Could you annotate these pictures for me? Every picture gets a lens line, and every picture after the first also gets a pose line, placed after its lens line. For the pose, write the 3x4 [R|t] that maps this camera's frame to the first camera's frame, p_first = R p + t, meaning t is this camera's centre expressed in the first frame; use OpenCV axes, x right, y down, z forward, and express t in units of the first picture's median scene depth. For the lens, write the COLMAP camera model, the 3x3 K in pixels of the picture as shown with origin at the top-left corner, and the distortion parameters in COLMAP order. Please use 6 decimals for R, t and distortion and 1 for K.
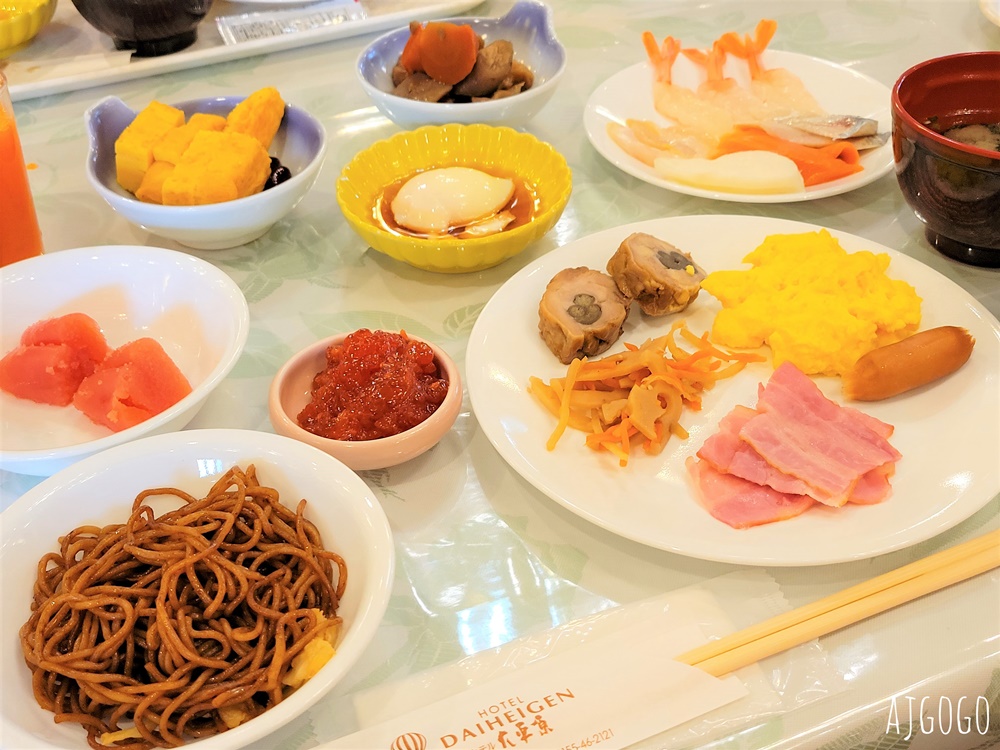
lens RADIAL K [[750.7, 0, 500.0], [0, 750.7, 375.0], [0, 0, 1]] dist [-0.001214, 0.001329]
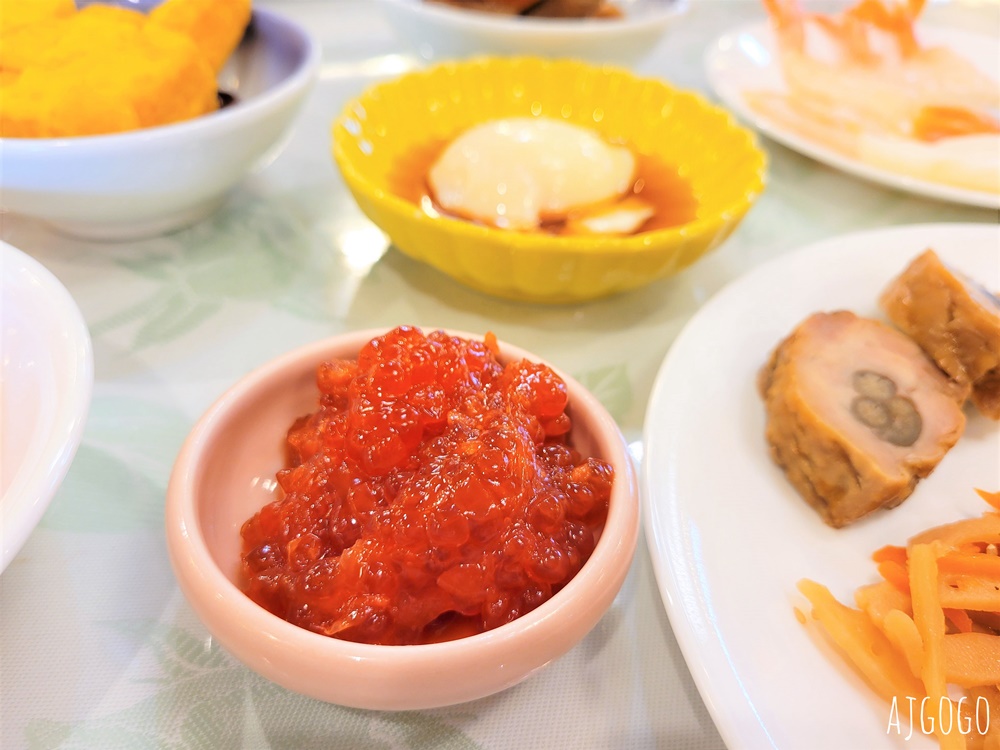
lens RADIAL K [[750.7, 0, 500.0], [0, 750.7, 375.0], [0, 0, 1]] dist [-0.001214, 0.001329]
pose [[0.998301, 0.050925, 0.028324, -0.121511], [-0.050081, 0.998302, -0.029747, -0.076966], [-0.029791, 0.028278, 0.999156, 0.524450]]
